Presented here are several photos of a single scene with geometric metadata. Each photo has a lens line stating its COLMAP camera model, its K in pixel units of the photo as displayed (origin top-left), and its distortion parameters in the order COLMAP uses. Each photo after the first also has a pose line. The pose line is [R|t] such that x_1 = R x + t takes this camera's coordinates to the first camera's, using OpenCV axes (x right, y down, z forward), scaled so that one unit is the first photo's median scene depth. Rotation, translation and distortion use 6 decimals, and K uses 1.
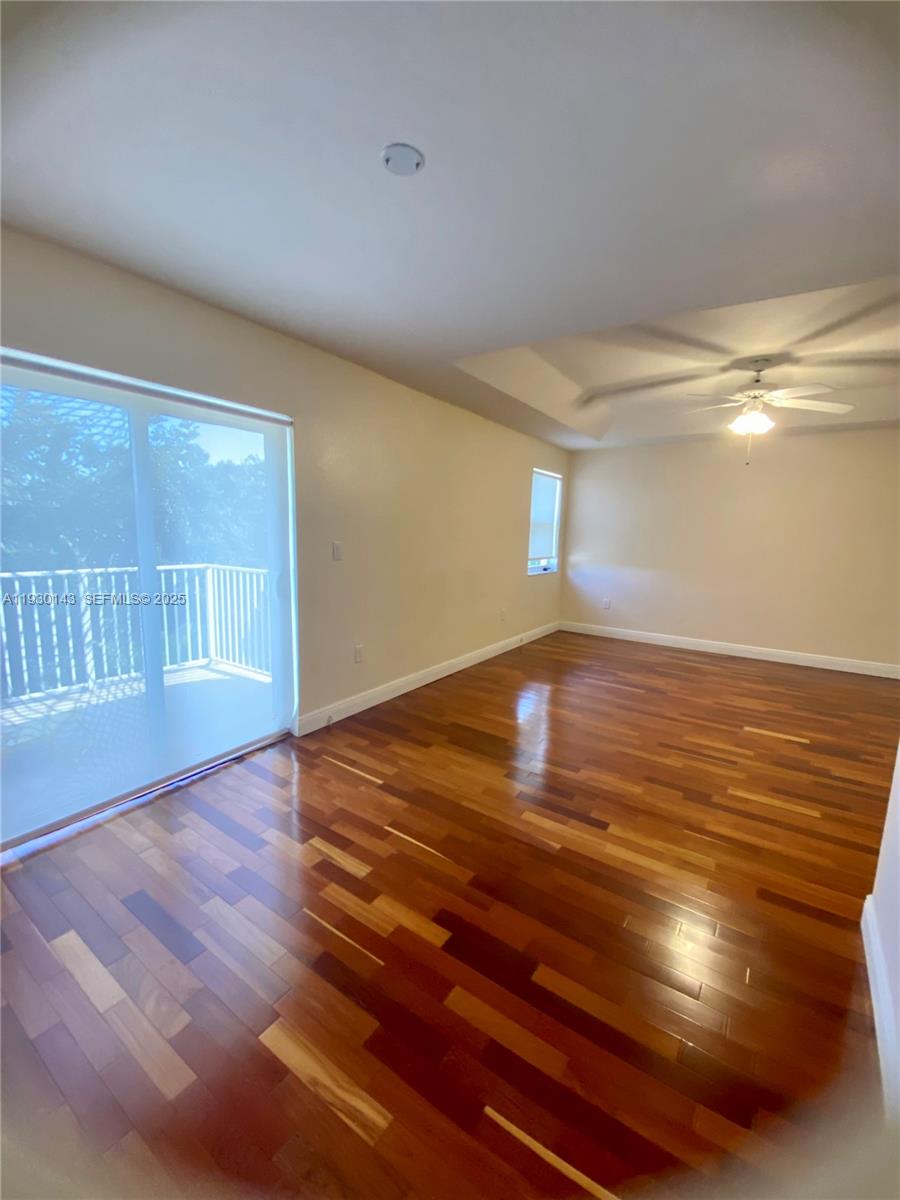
lens RADIAL K [[476.9, 0, 450.0], [0, 476.9, 600.0], [0, 0, 1]] dist [0.015271, -0.019807]
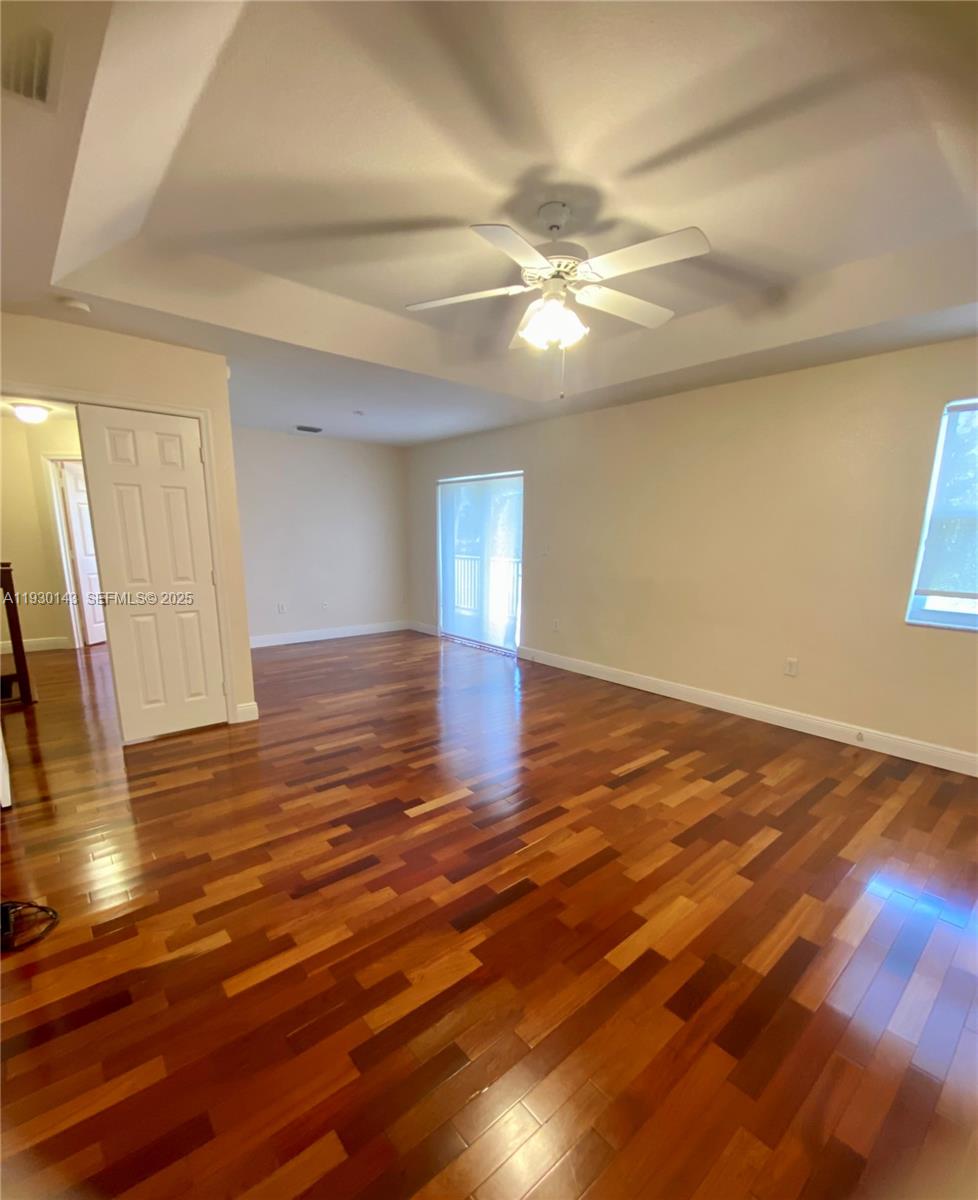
lens RADIAL K [[546.8, 0, 486.2], [0, 546.8, 636.9], [0, 0, 1]] dist [-0.001423, -0.000196]
pose [[-0.263808, 0.143980, -0.953769, 1.423632], [-0.166252, 0.967212, 0.191994, -0.125733], [0.950140, 0.209215, -0.231221, 1.219730]]
